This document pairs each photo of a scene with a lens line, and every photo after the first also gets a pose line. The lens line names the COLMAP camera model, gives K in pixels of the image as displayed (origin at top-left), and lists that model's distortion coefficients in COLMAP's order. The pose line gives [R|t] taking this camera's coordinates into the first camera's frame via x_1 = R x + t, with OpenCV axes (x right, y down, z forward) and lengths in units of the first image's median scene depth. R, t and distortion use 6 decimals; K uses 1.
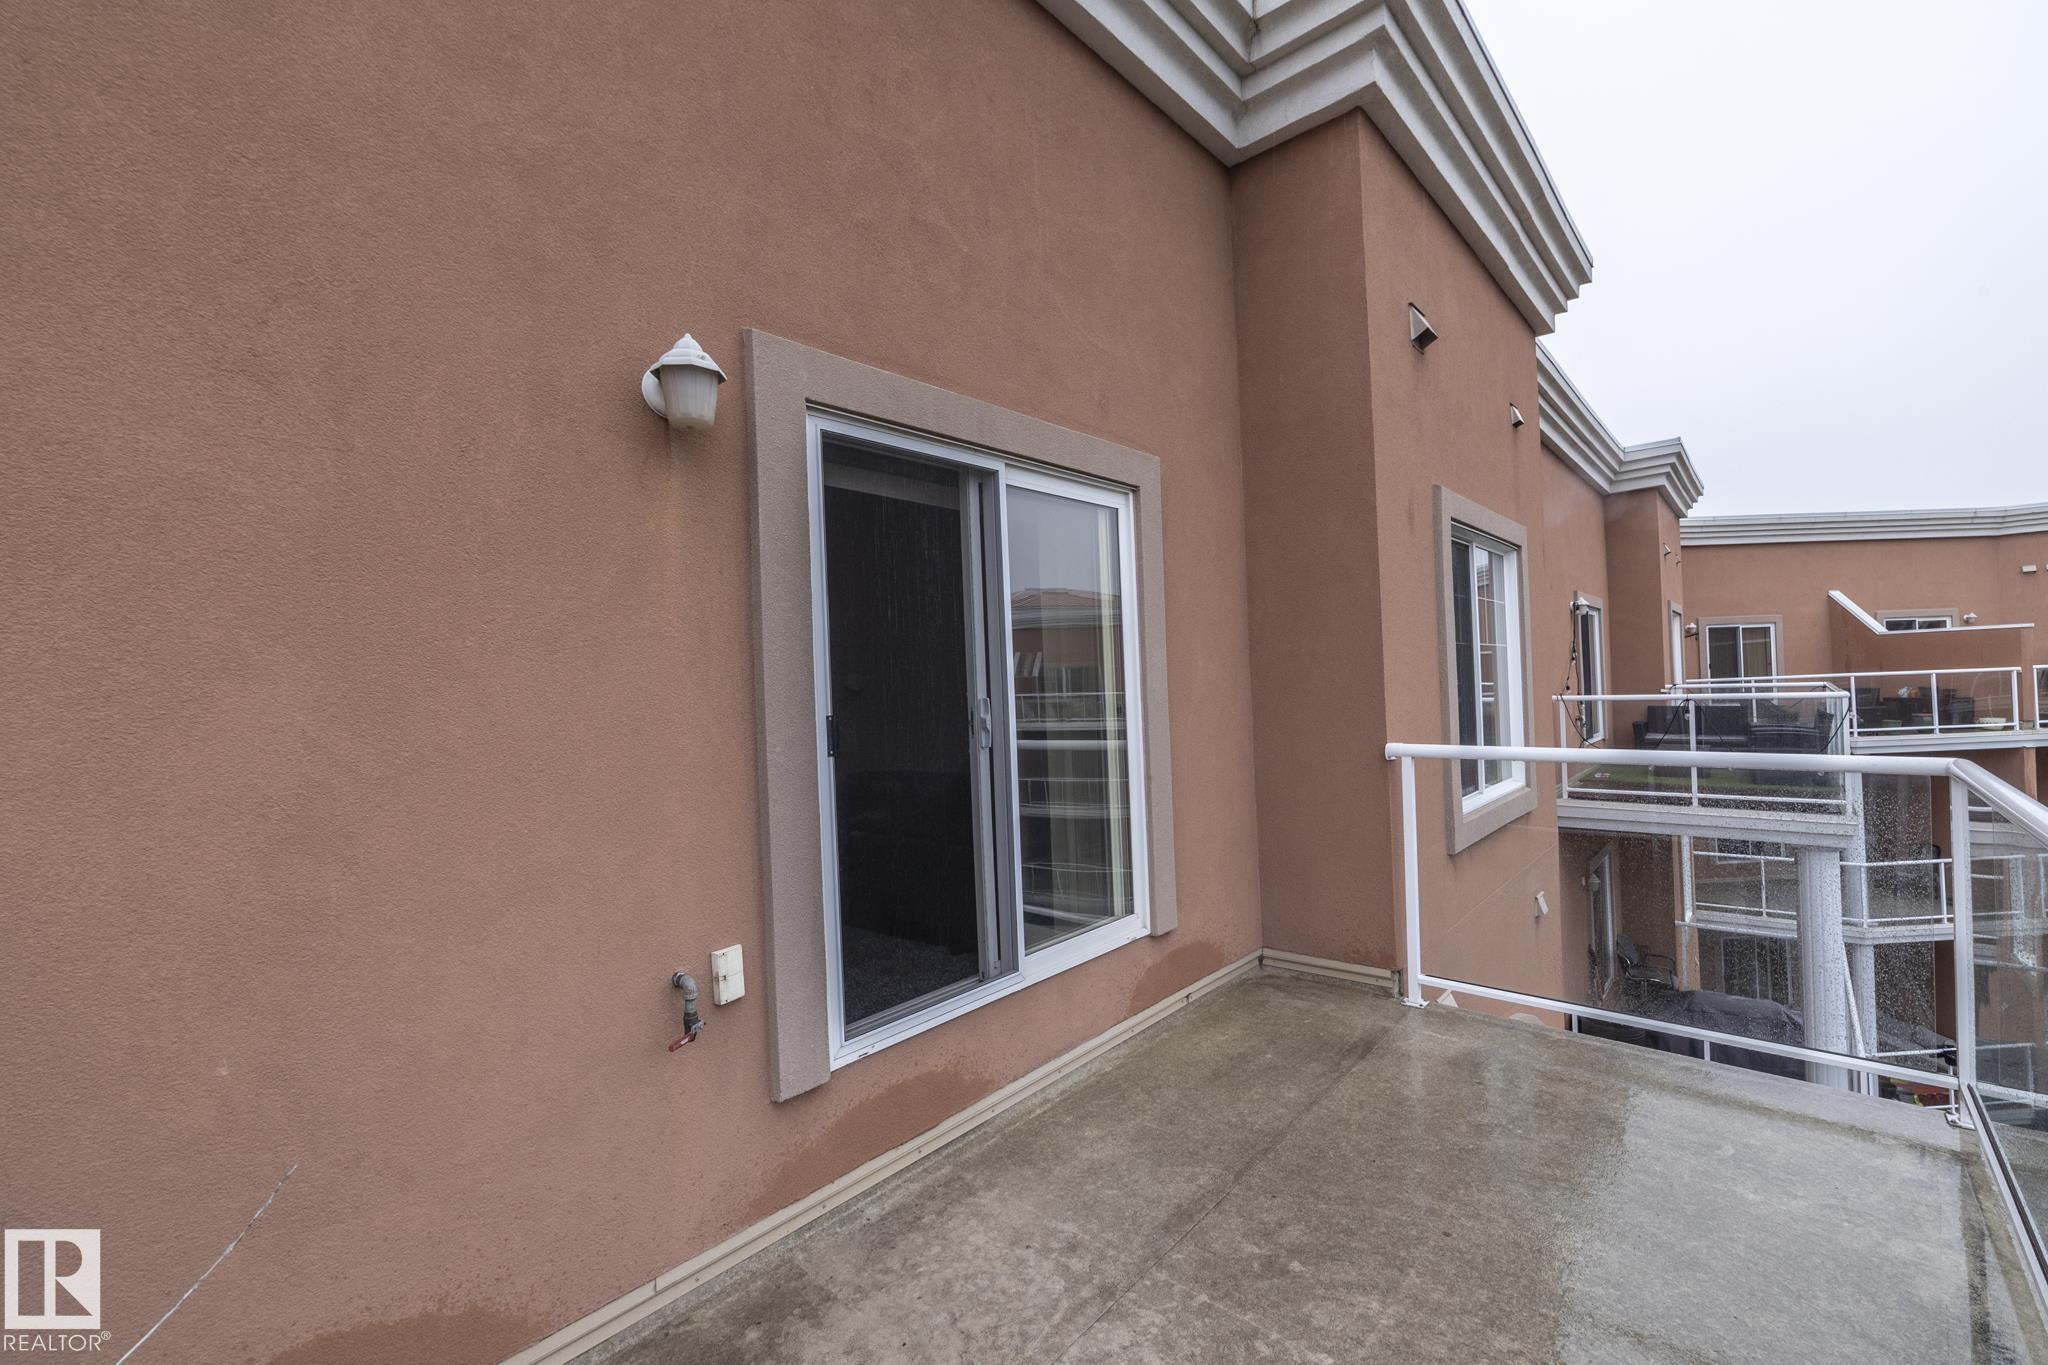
lens RADIAL K [[867.3, 0, 1021.3], [0, 867.3, 686.0], [0, 0, 1]] dist [-0.002347, 0.000141]
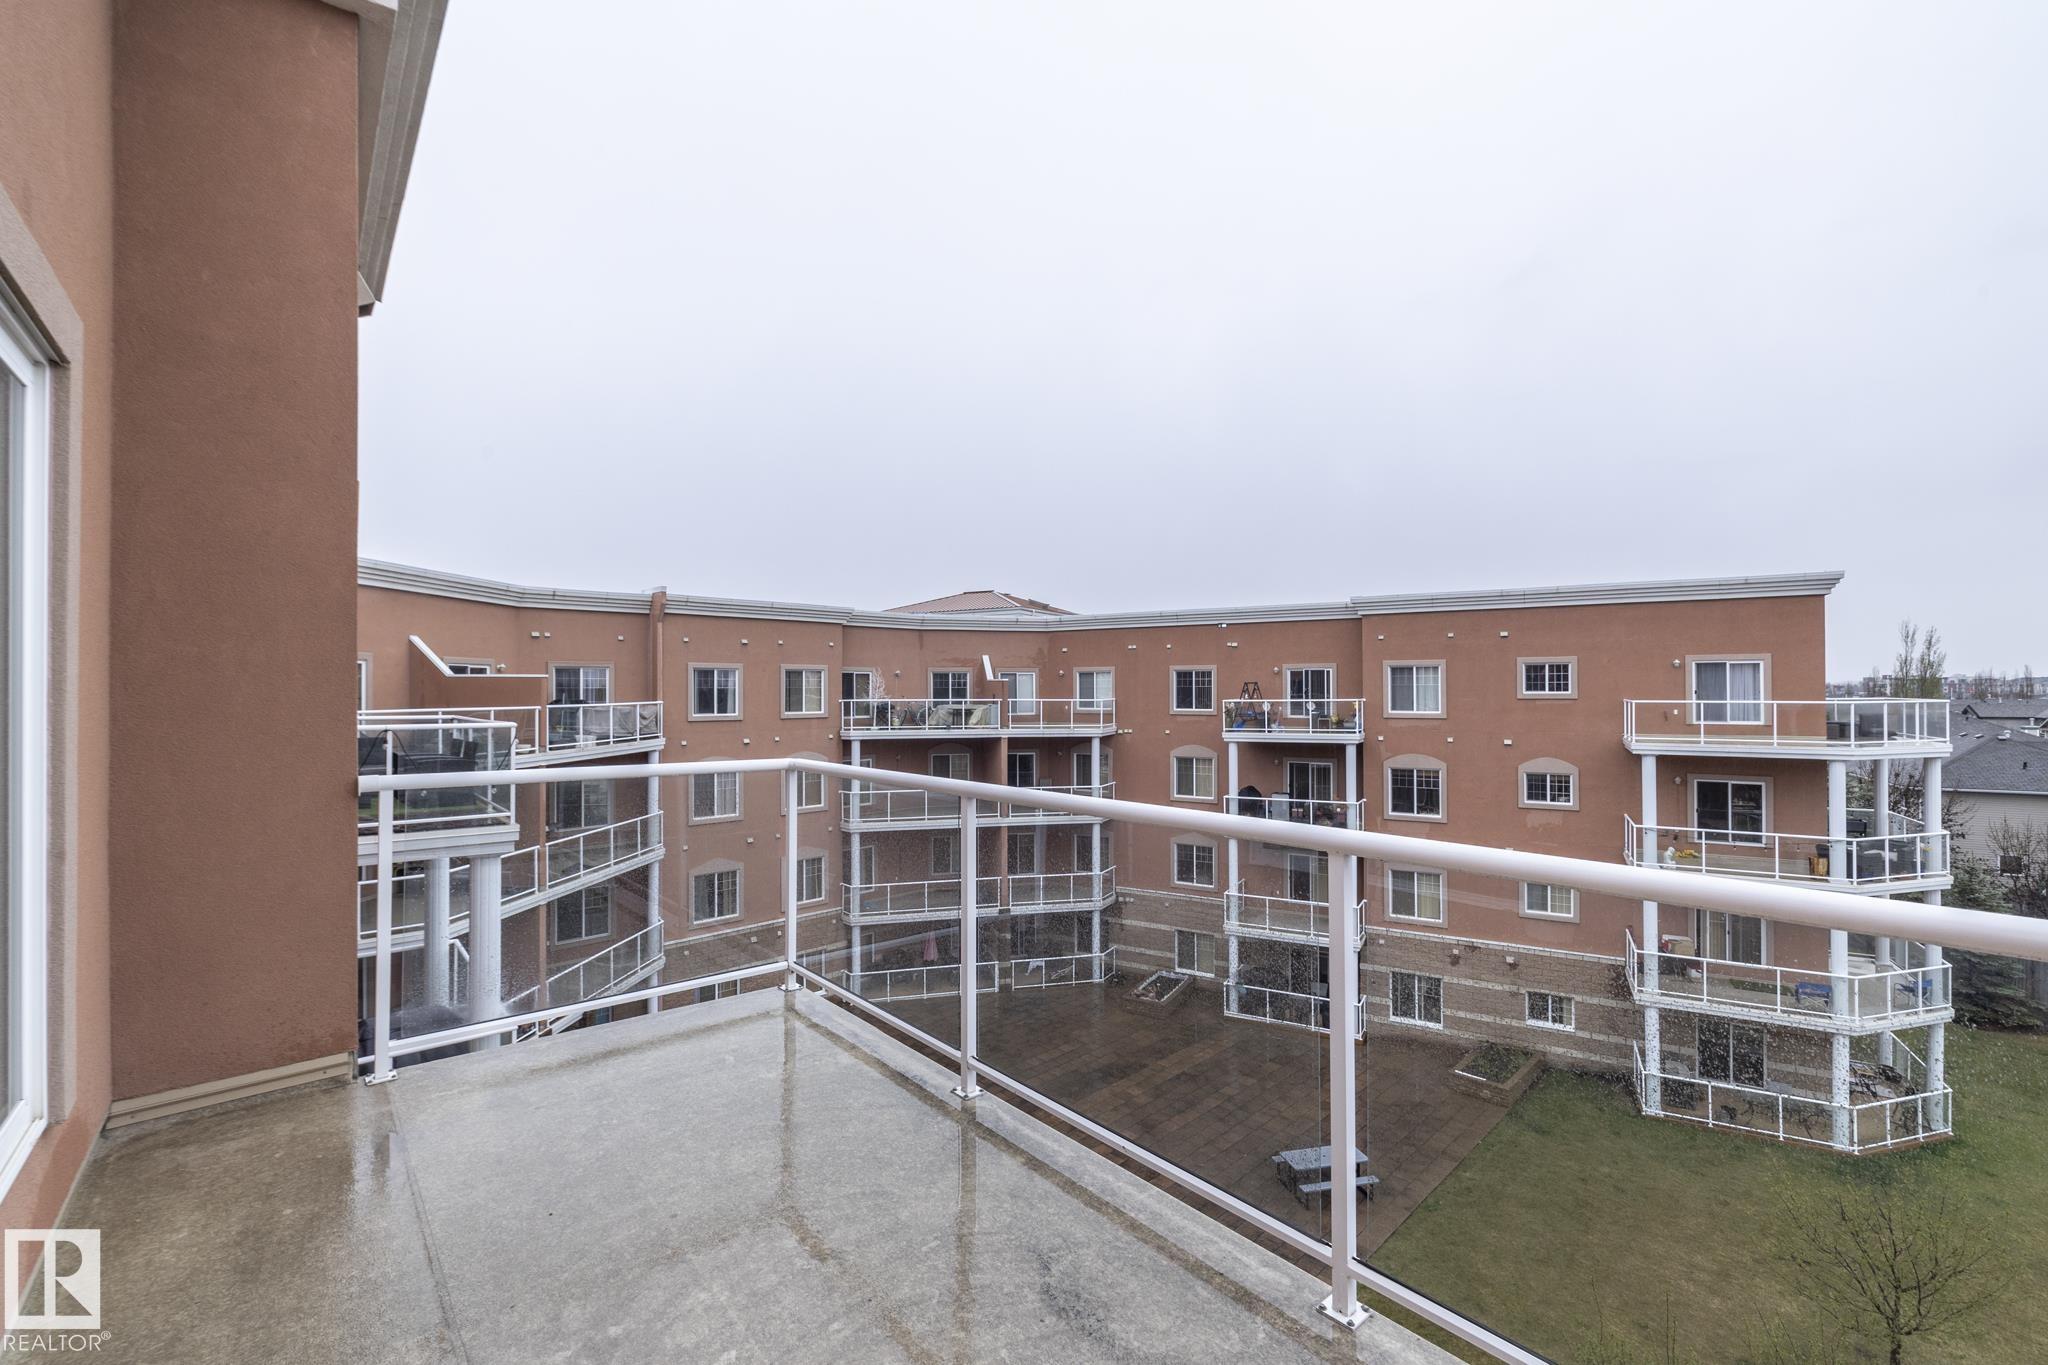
lens RADIAL K [[867.3, 0, 1021.3], [0, 867.3, 686.0], [0, 0, 1]] dist [-0.002347, 0.000141]
pose [[0.139594, 0.044107, 0.989226, -0.140980], [-0.002971, 0.999022, -0.044125, 0.006487], [-0.990204, 0.003220, 0.139589, 0.111082]]
